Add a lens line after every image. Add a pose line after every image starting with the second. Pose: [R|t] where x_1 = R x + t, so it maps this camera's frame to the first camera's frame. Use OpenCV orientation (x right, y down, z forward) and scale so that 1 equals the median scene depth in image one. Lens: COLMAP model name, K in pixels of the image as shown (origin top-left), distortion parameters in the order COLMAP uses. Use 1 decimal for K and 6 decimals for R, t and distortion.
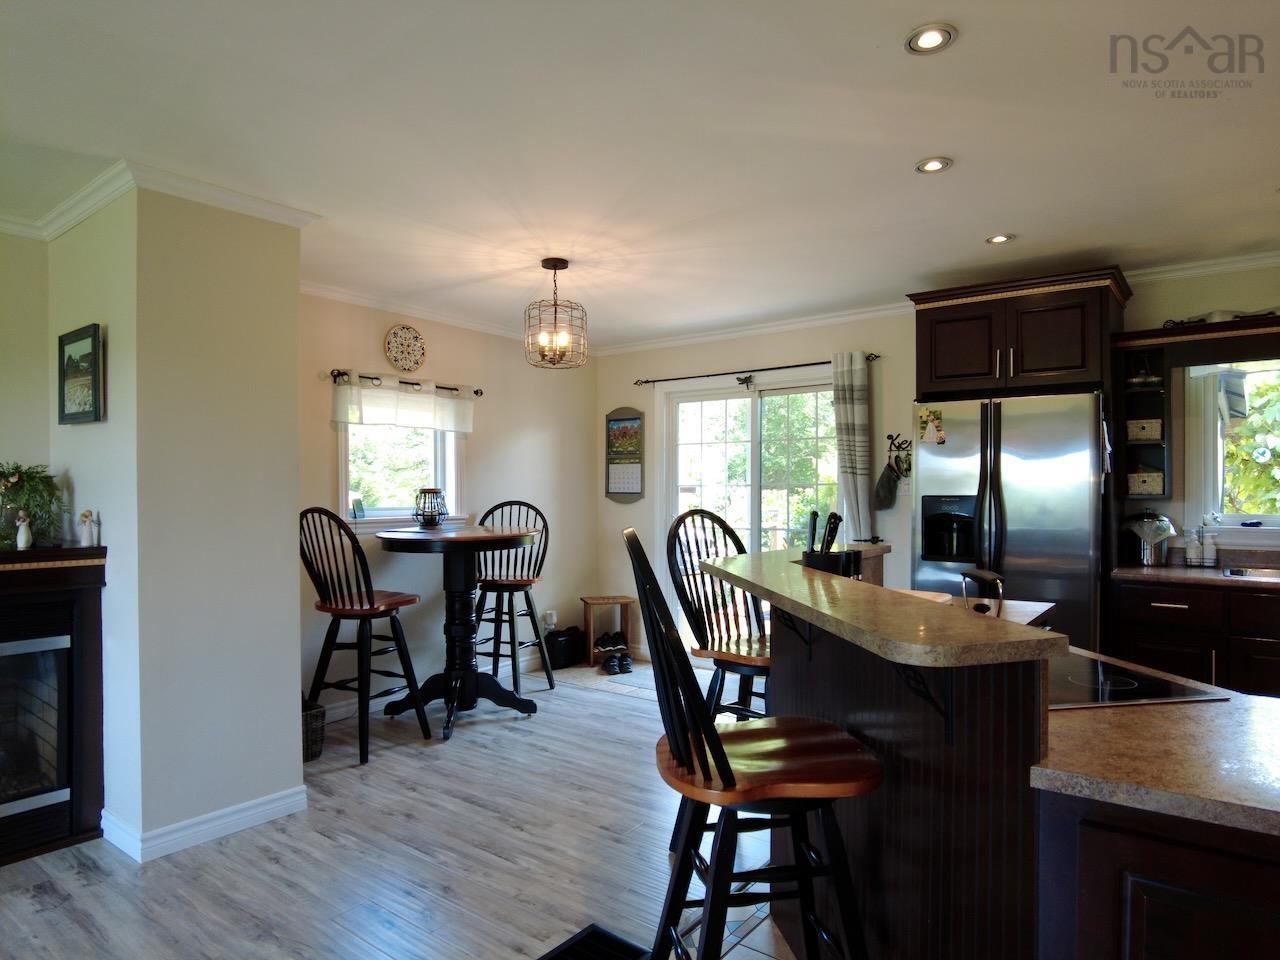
lens RADIAL K [[796.5, 0, 640.0], [0, 796.5, 480.0], [0, 0, 1]] dist [0.001828, 0.001106]
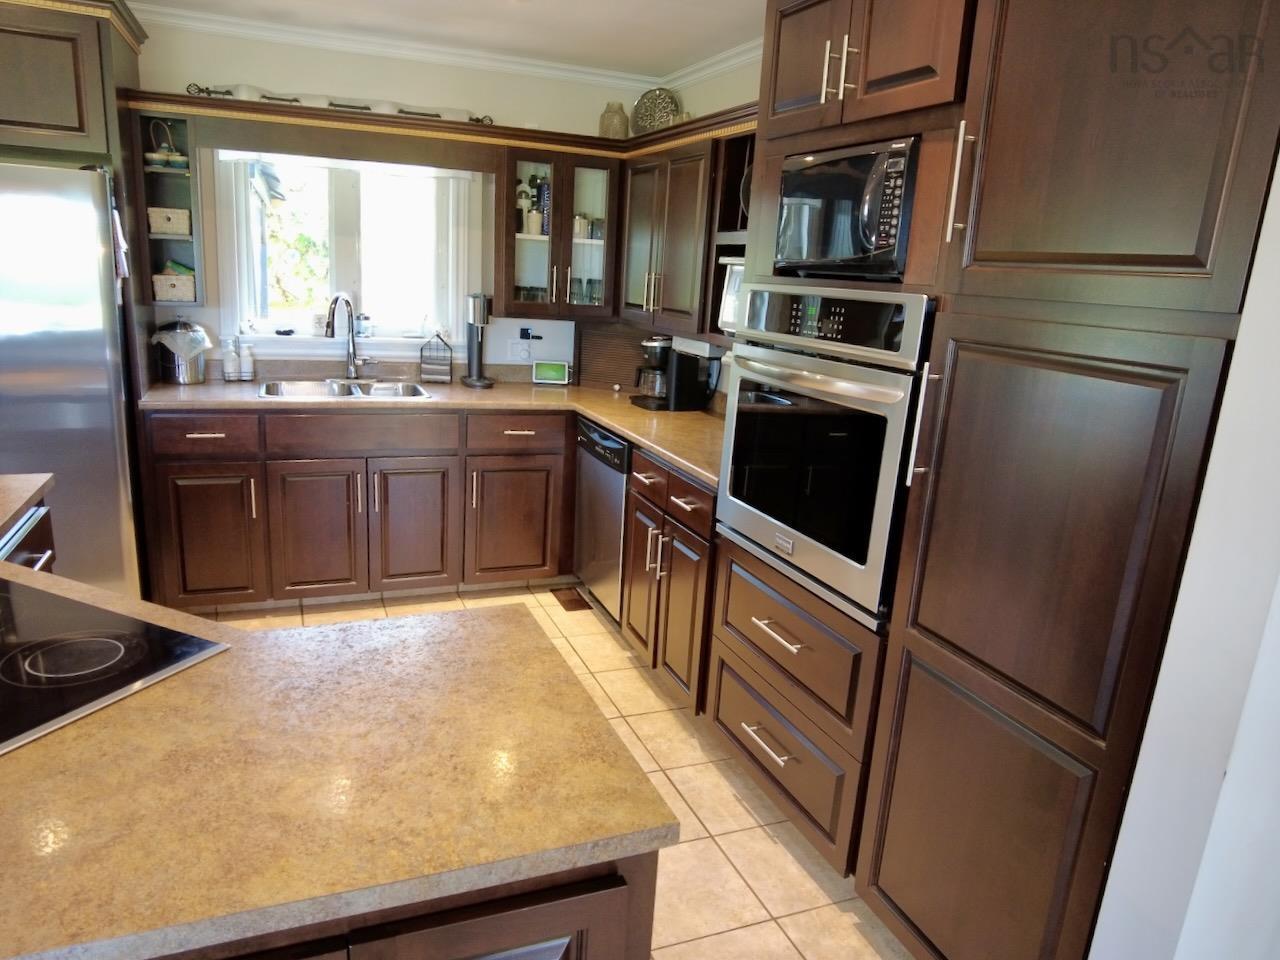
lens RADIAL K [[844.4, 0, 639.1], [0, 844.4, 487.3], [0, 0, 1]] dist [-0.005111, -0.001257]
pose [[0.519233, -0.179052, 0.835666, 0.102924], [-0.071844, 0.965201, 0.251446, -0.051257], [-0.851608, -0.190597, 0.488300, 0.101586]]
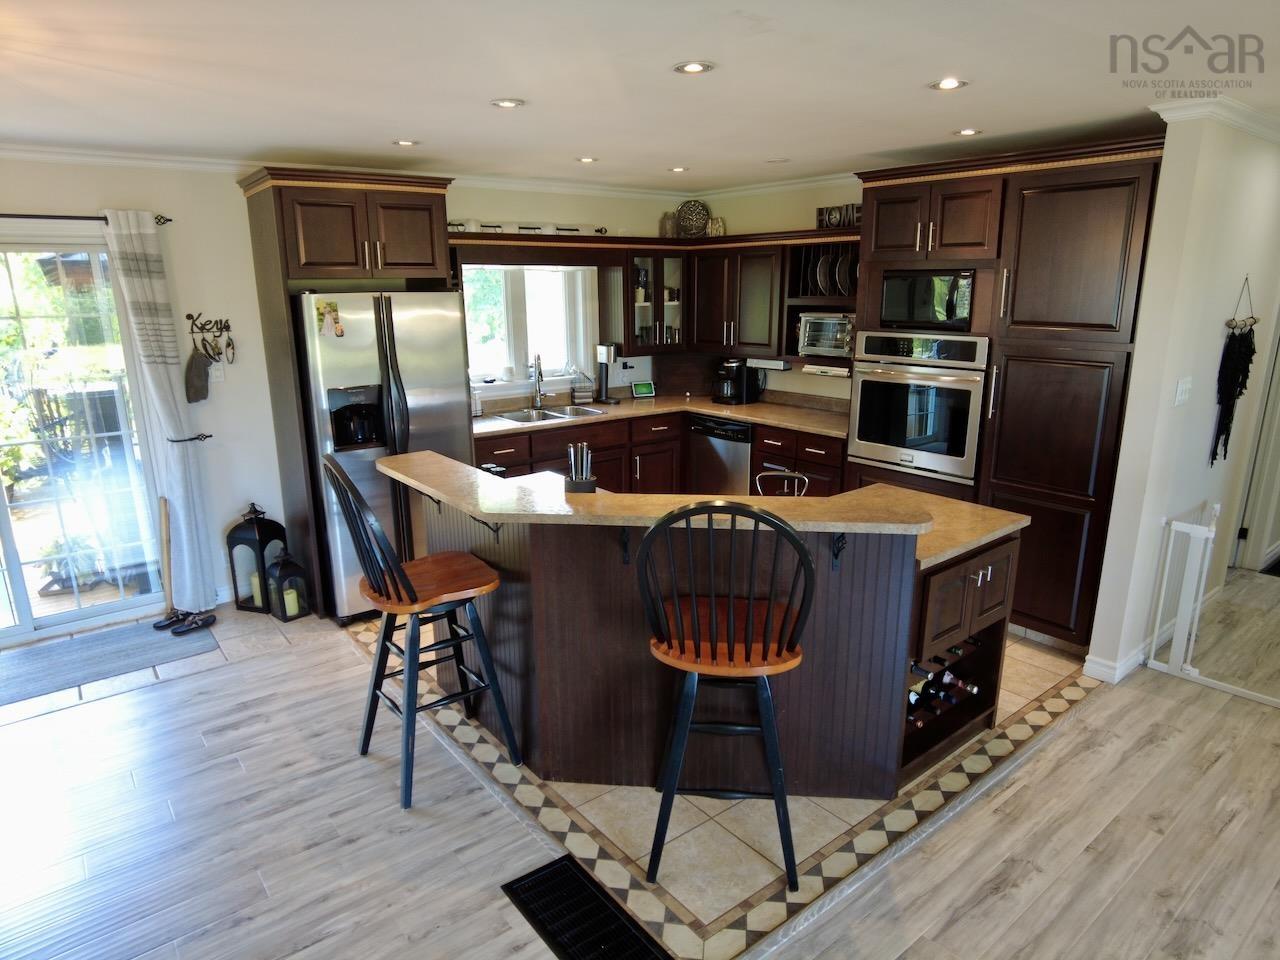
lens RADIAL K [[773.7, 0, 632.5], [0, 773.7, 487.3], [0, 0, 1]] dist [-0.028506, 0.000552]
pose [[0.249843, -0.244848, 0.936818, -0.511423], [-0.002050, 0.967365, 0.253379, -0.111915], [-0.968284, -0.065225, 0.241187, 0.407712]]
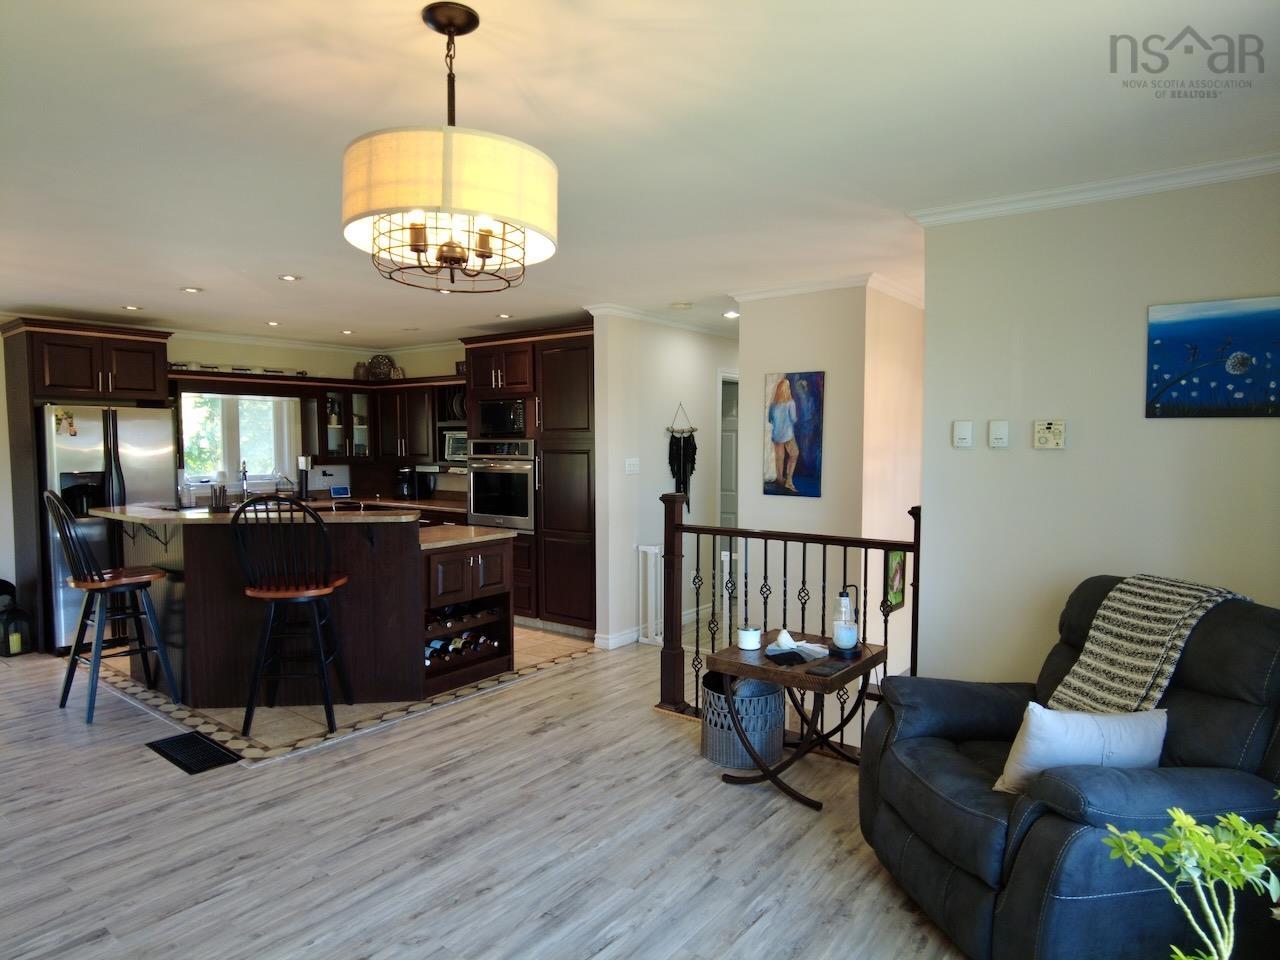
lens RADIAL K [[773.7, 0, 632.5], [0, 773.7, 487.3], [0, 0, 1]] dist [-0.028506, 0.000552]
pose [[0.004458, -0.057104, 0.998358, -1.008670], [-0.010323, 0.998312, 0.057147, -0.042605], [-0.999937, -0.010561, 0.003861, 0.002023]]
